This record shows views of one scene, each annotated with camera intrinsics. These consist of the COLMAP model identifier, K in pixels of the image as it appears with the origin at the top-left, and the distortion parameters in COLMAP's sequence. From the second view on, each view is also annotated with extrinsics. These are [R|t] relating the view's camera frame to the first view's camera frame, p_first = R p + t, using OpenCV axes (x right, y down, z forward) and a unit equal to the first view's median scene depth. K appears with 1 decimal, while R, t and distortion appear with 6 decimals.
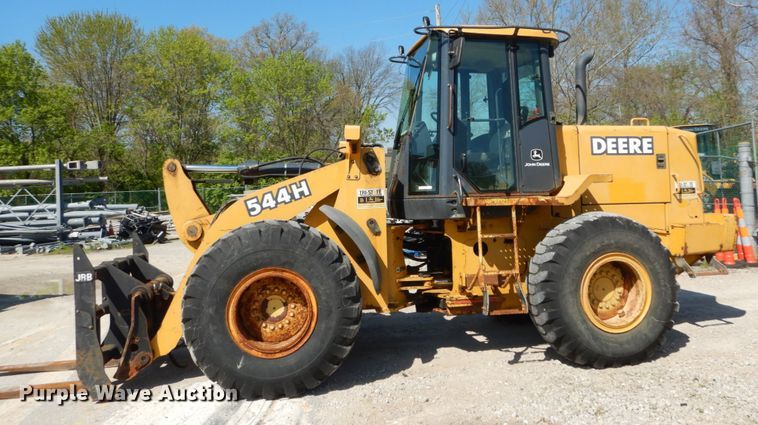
lens RADIAL K [[595.3, 0, 406.4], [0, 595.3, 166.1], [0, 0, 1]] dist [0.014586, -0.000510]
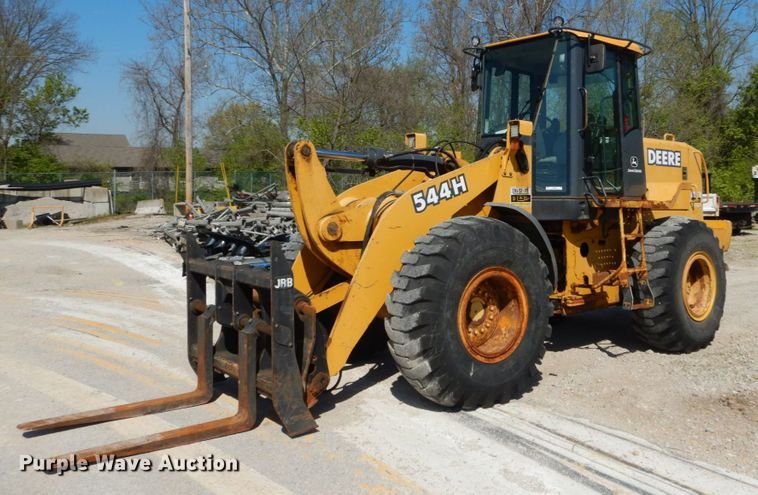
lens RADIAL K [[698.0, 0, 438.8], [0, 698.0, 182.4], [0, 0, 1]] dist [0.018146, 0.017102]
pose [[0.866990, 0.044435, 0.496341, -0.738884], [-0.053023, 0.998588, 0.003219, 0.033951], [-0.495497, -0.029109, 0.868122, 0.081860]]
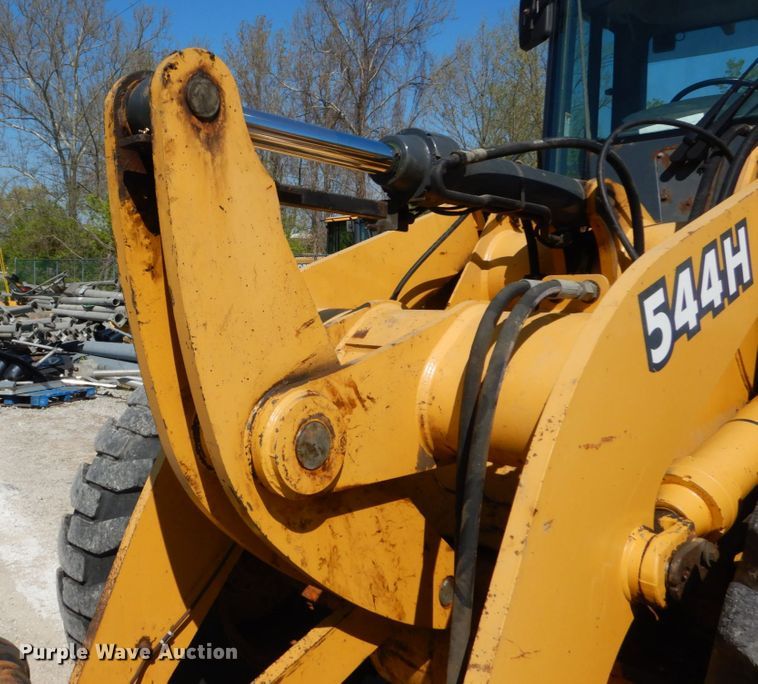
lens RADIAL K [[744.4, 0, 242.5], [0, 744.4, 295.7], [0, 0, 1]] dist [0.022548, 0.000000]
pose [[0.863586, 0.033545, 0.503085, -0.515946], [-0.056863, 0.997898, 0.031070, 0.056764], [-0.500985, -0.055439, 0.863678, 0.830005]]
